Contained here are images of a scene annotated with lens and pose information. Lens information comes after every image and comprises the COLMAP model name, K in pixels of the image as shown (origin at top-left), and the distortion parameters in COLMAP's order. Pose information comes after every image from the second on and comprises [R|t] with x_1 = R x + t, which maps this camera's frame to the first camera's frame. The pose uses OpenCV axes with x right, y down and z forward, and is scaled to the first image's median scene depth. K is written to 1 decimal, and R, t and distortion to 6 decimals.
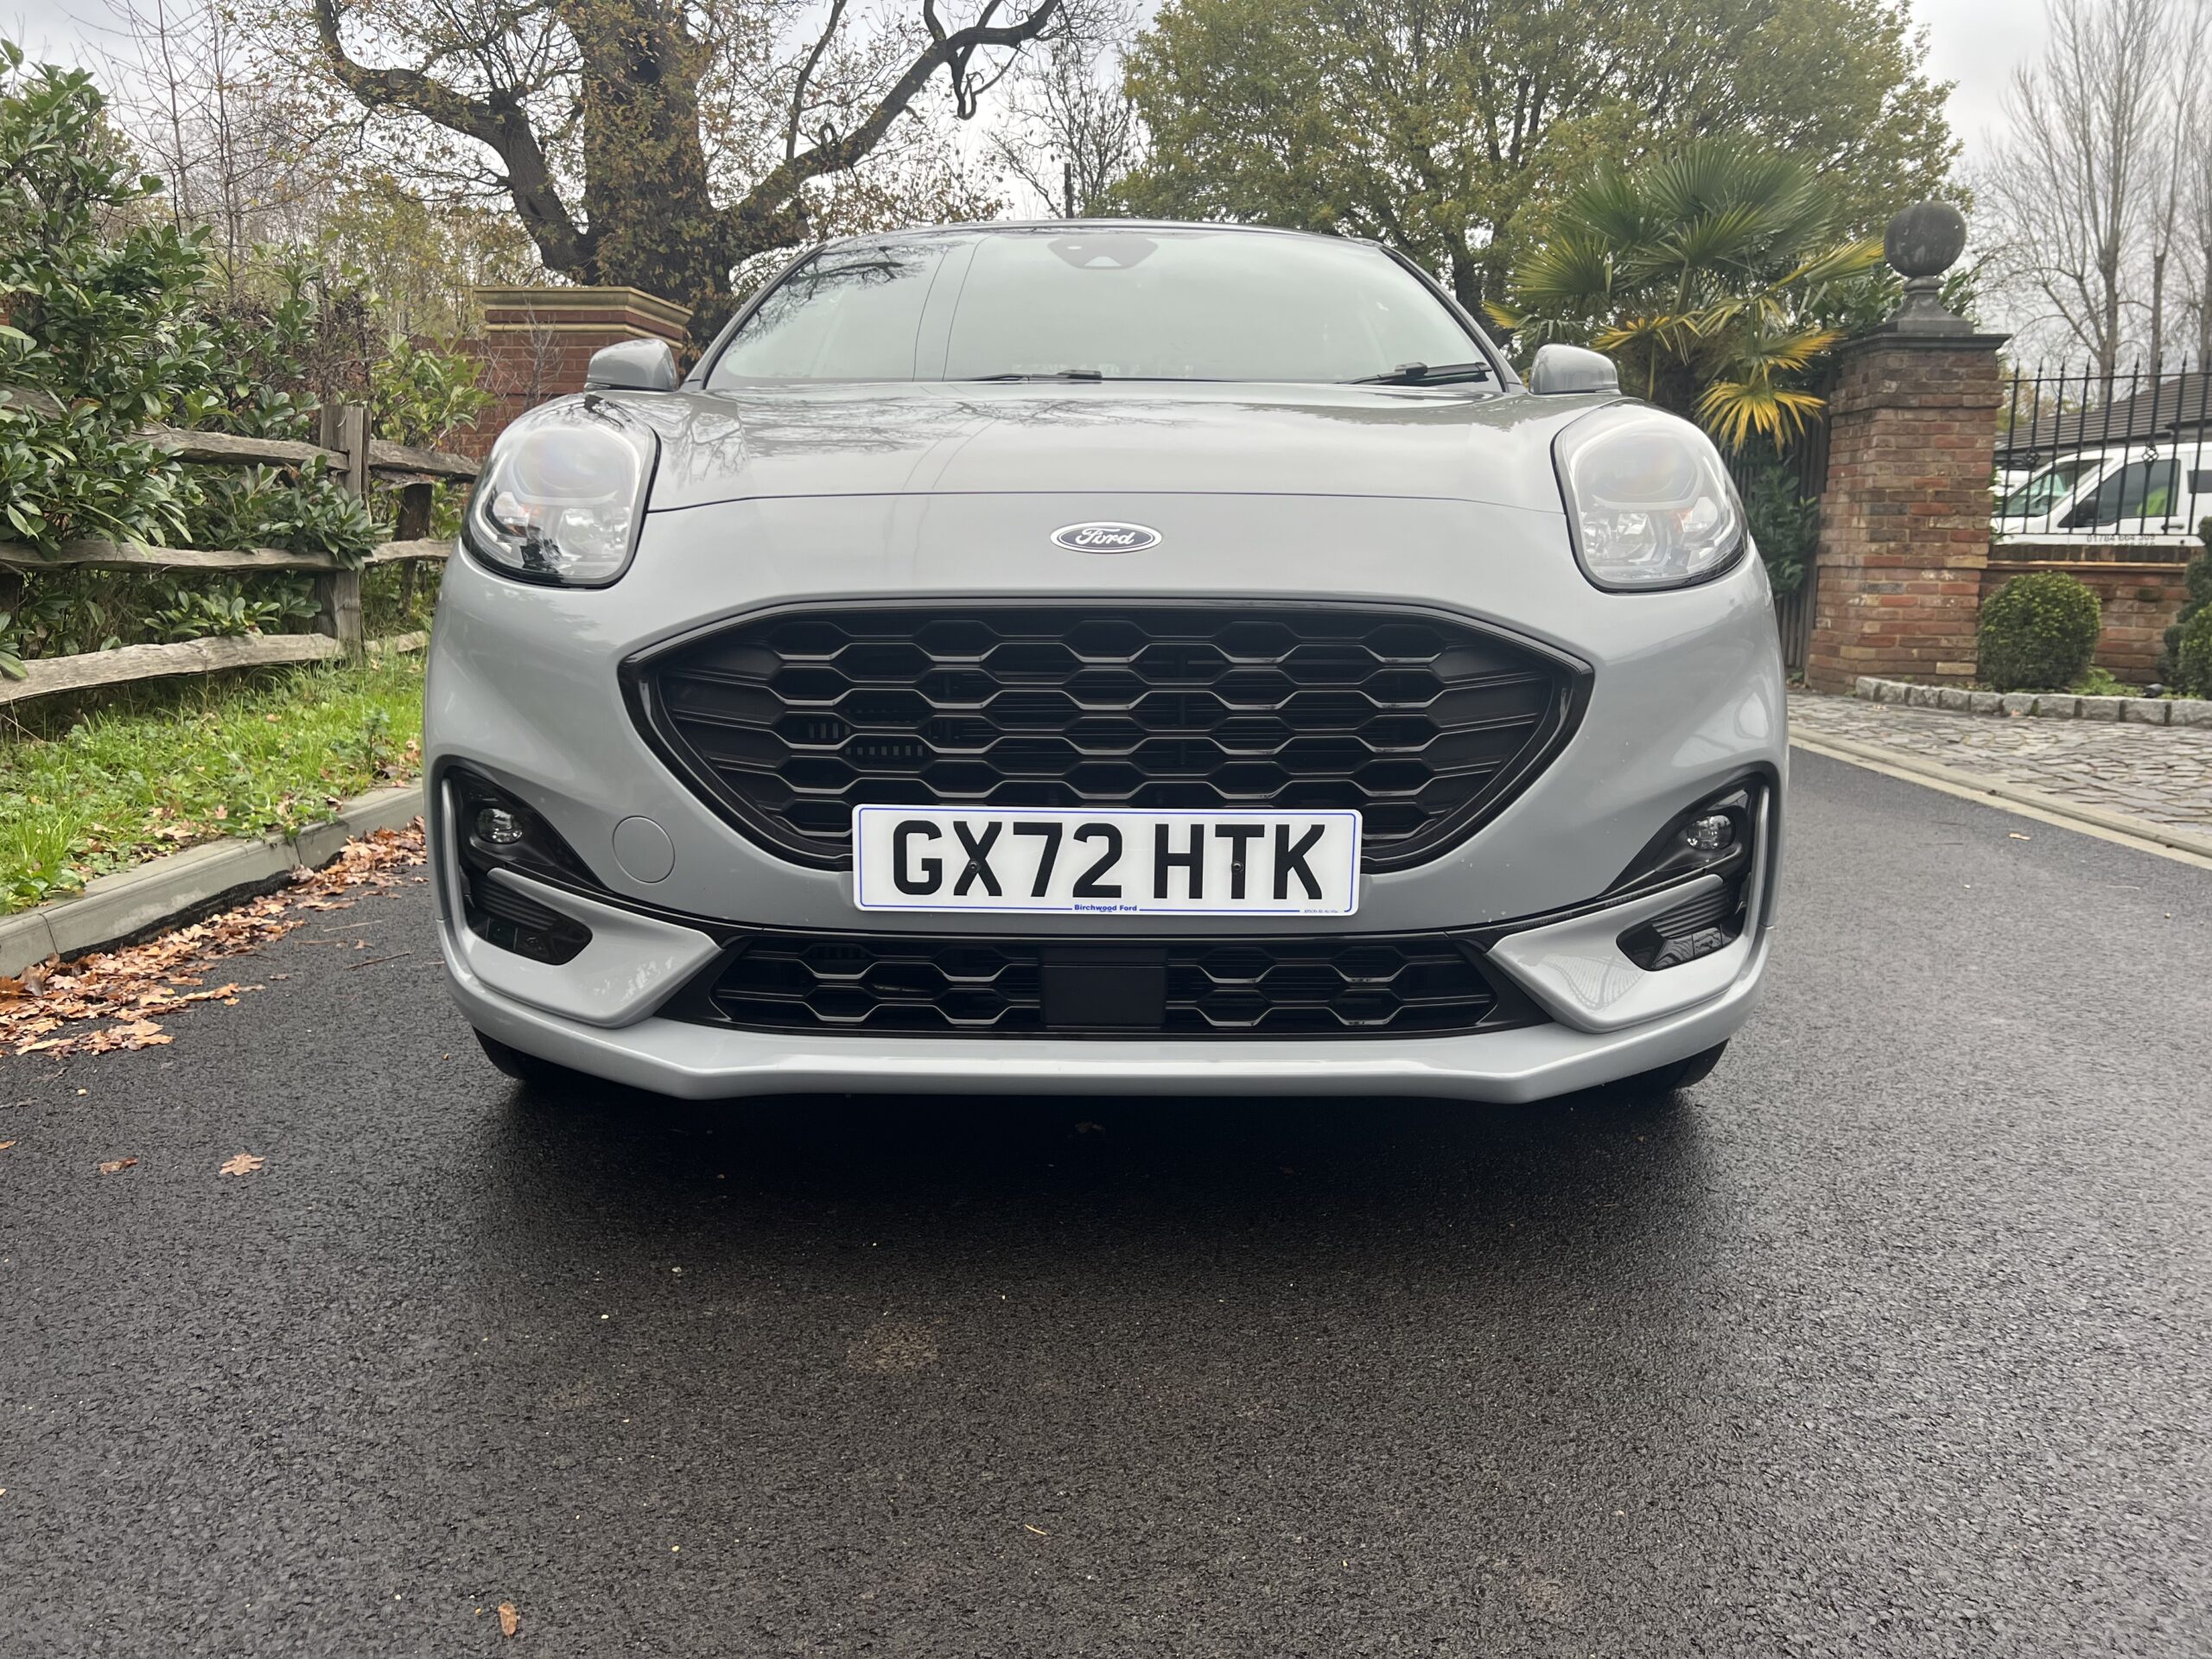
lens RADIAL K [[1667.5, 0, 1094.8], [0, 1667.5, 766.3], [0, 0, 1]] dist [0.066467, -0.080513]
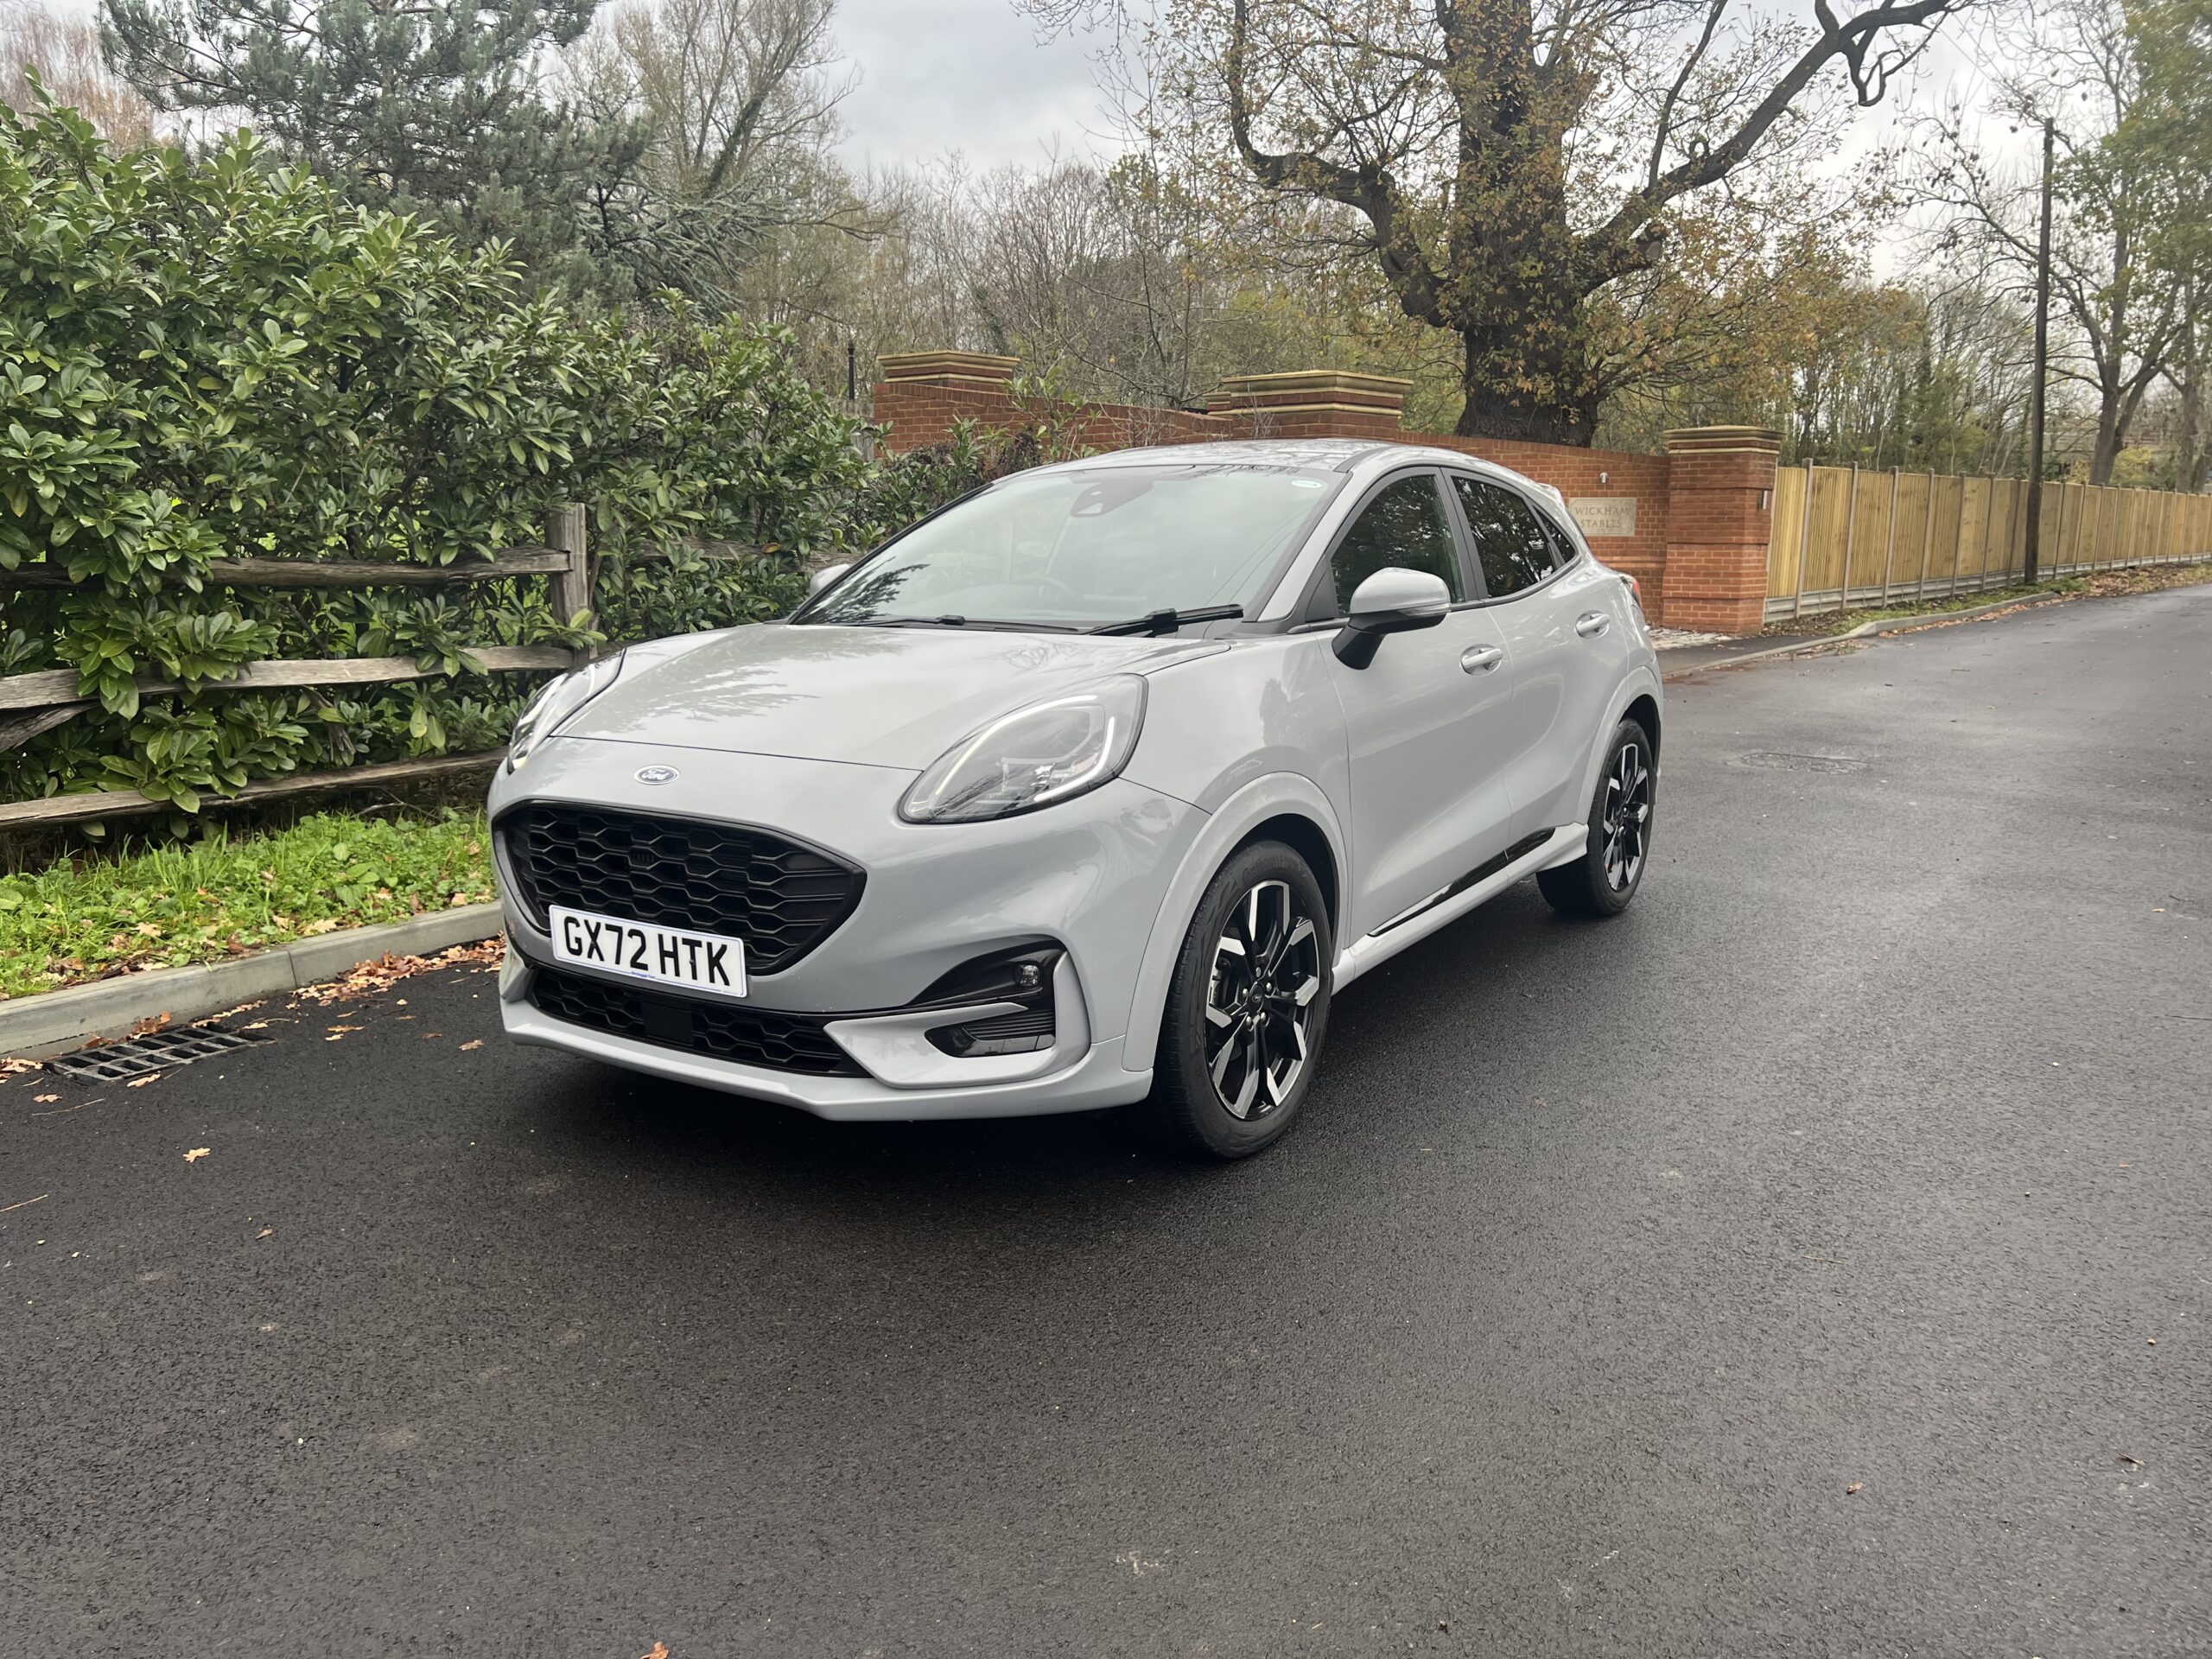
lens RADIAL K [[1666.3, 0, 1094.0], [0, 1666.3, 784.5], [0, 0, 1]] dist [0.059050, -0.069671]
pose [[0.837433, 0.071618, -0.541828, 0.424240], [-0.062085, 0.997426, 0.035881, -0.066964], [0.543003, 0.003591, 0.839723, -0.085879]]
